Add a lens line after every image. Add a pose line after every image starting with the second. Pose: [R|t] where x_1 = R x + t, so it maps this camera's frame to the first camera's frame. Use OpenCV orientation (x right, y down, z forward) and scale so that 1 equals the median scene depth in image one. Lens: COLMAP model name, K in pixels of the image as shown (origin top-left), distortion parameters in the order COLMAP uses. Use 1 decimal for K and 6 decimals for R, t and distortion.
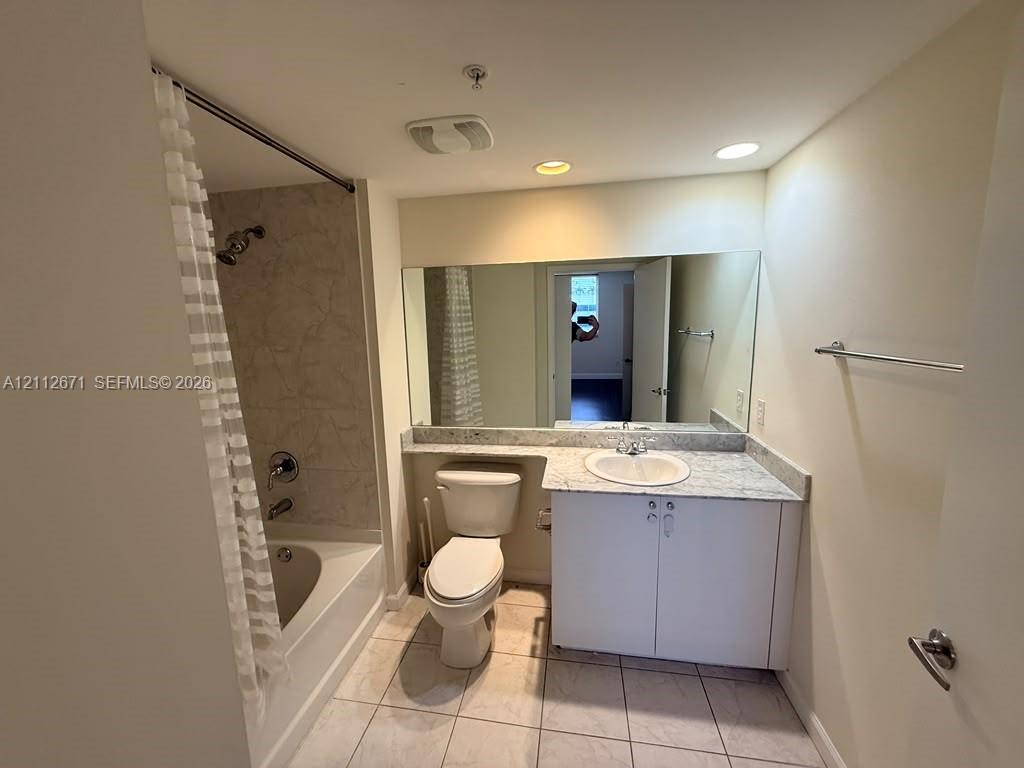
lens RADIAL K [[409.8, 0, 511.0], [0, 409.8, 384.3], [0, 0, 1]] dist [-0.001186, -0.000162]
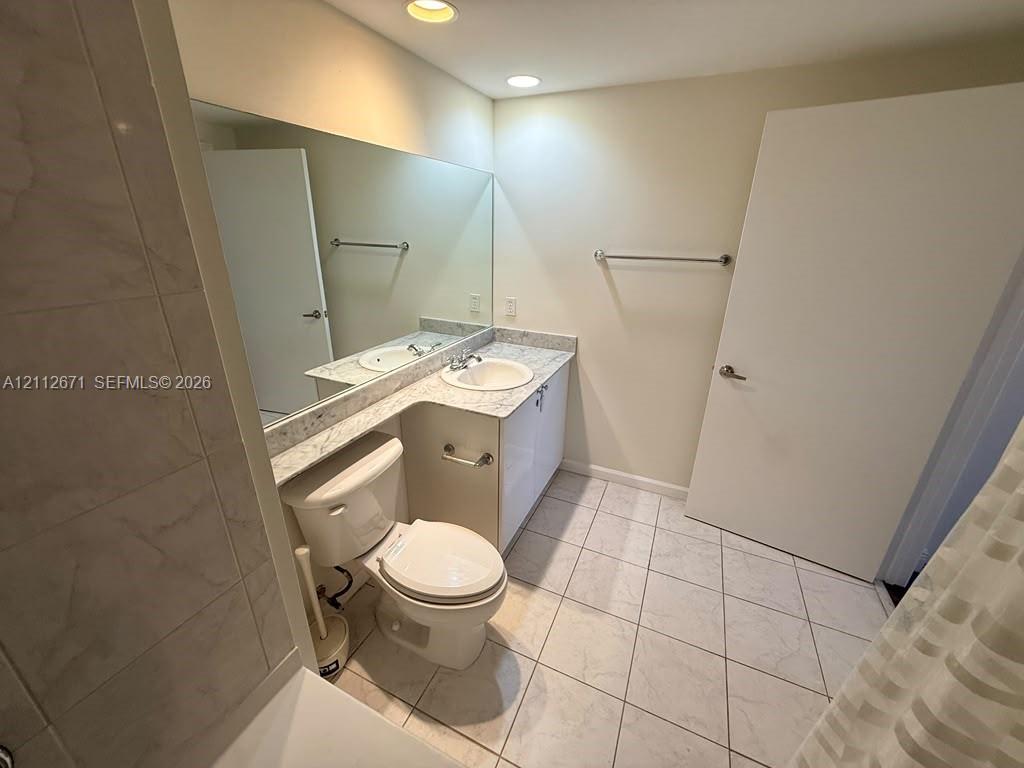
lens RADIAL K [[406.6, 0, 510.7], [0, 406.6, 383.0], [0, 0, 1]] dist [-0.001185, -0.000381]
pose [[0.258803, -0.324099, 0.909934, -0.647920], [0.127976, 0.945230, 0.300272, -0.091252], [-0.957415, 0.038738, 0.286106, 0.605562]]
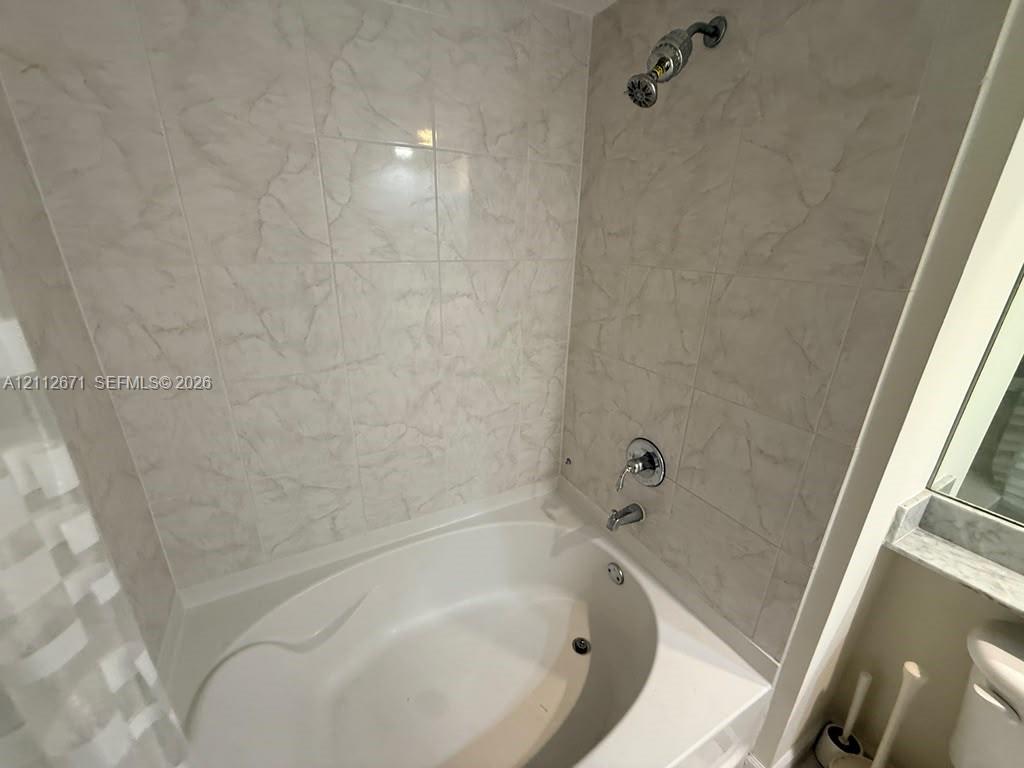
lens RADIAL K [[406.6, 0, 510.7], [0, 406.6, 383.0], [0, 0, 1]] dist [-0.001185, -0.000381]
pose [[0.624287, 0.303032, -0.720026, -0.285214], [-0.154109, 0.951358, 0.266773, -0.060688], [0.765843, -0.055581, 0.640621, 0.469918]]
